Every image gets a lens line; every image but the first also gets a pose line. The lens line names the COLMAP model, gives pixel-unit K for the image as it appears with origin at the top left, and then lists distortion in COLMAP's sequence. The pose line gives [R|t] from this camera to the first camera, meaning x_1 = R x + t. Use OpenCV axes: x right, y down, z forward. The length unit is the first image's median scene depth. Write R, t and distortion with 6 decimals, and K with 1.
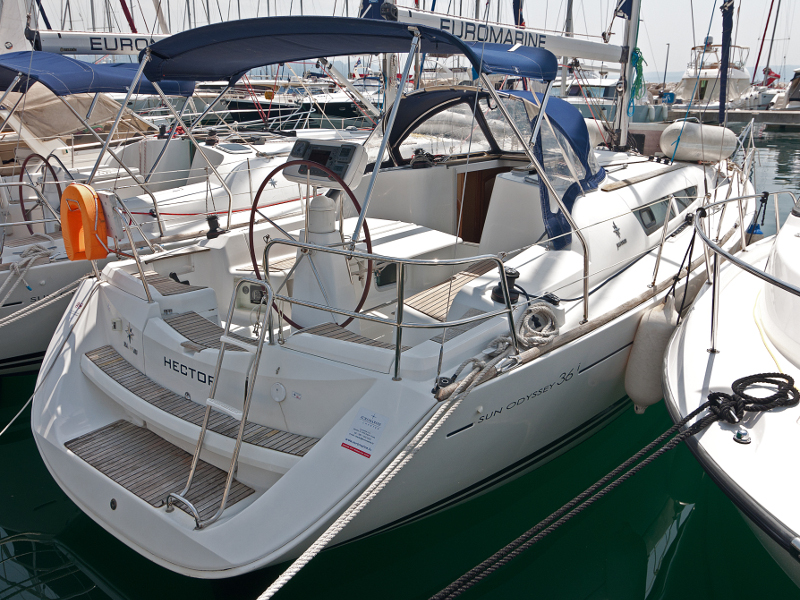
lens RADIAL K [[687.2, 0, 400.0], [0, 687.2, 300.0], [0, 0, 1]] dist [-0.002040, -0.000321]
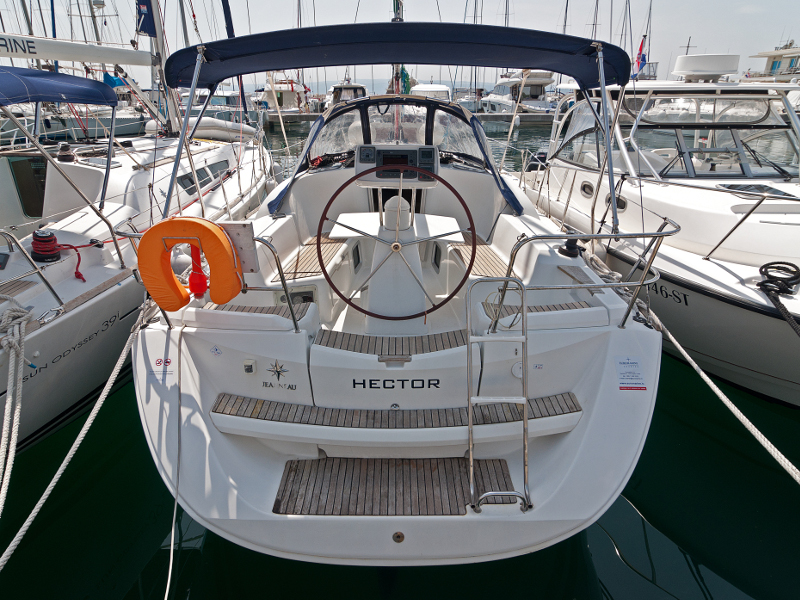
lens RADIAL K [[490.9, 0, 399.8], [0, 490.9, 294.4], [0, 0, 1]] dist [-0.001317, 0.000210]
pose [[0.773006, -0.235396, 0.589110, -0.636409], [0.186584, 0.971899, 0.143523, -0.115559], [-0.606340, -0.001026, 0.795205, 0.382779]]
